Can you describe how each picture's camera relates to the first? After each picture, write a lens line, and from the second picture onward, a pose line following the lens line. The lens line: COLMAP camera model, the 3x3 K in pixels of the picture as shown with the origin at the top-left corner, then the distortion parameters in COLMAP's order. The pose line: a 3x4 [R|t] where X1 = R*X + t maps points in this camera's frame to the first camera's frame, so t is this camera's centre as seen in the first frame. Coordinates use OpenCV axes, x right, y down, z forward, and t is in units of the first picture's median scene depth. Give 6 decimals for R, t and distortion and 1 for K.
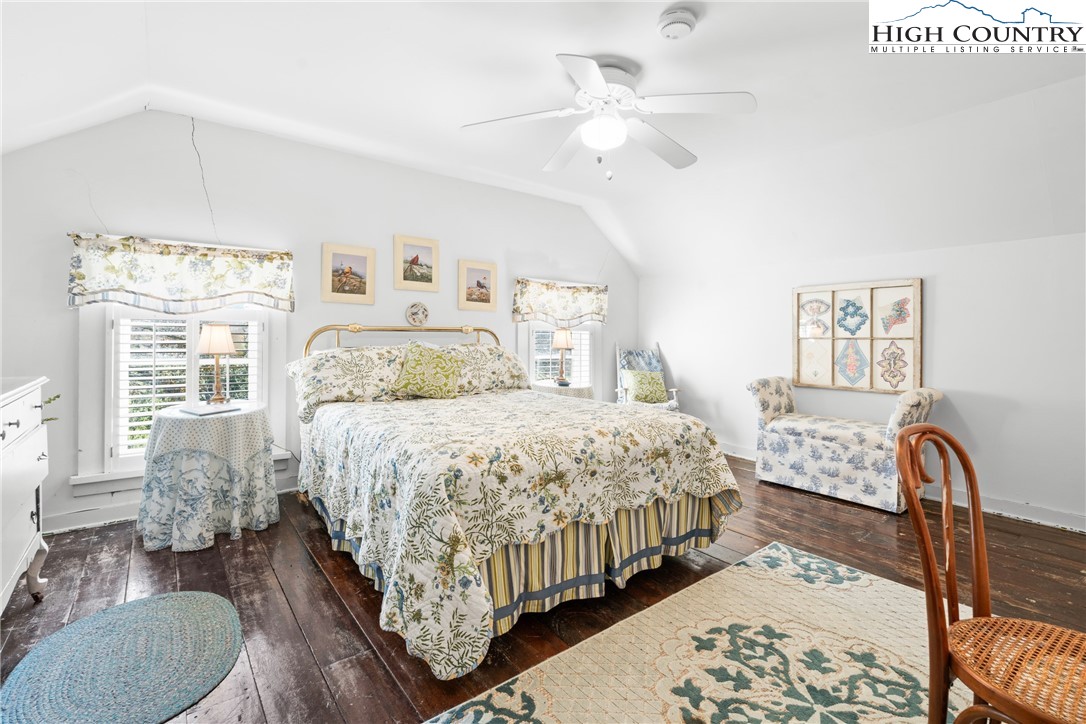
lens RADIAL K [[494.6, 0, 544.2], [0, 494.6, 338.3], [0, 0, 1]] dist [-0.002216, -0.000208]
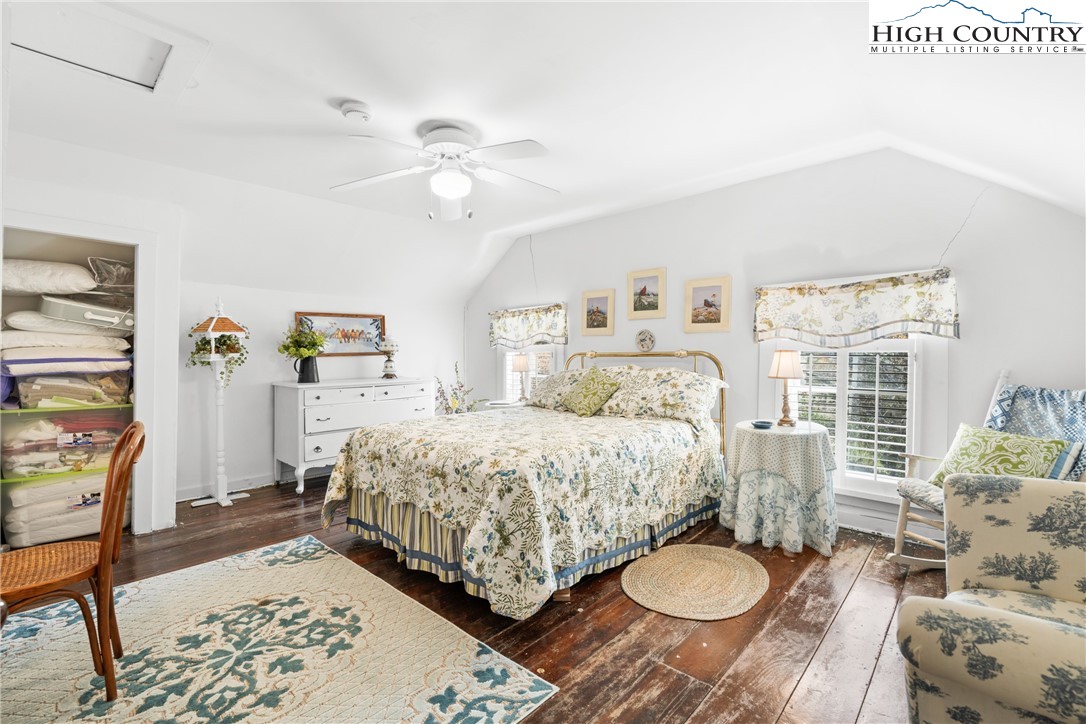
lens RADIAL K [[472.0, 0, 543.0], [0, 472.0, 362.0], [0, 0, 1]] dist [-0.001883, 0.000145]
pose [[0.160061, 0.002165, -0.987105, 0.892112], [-0.000610, 0.999998, 0.002094, -0.004424], [0.987107, 0.000267, 0.160062, 0.748375]]
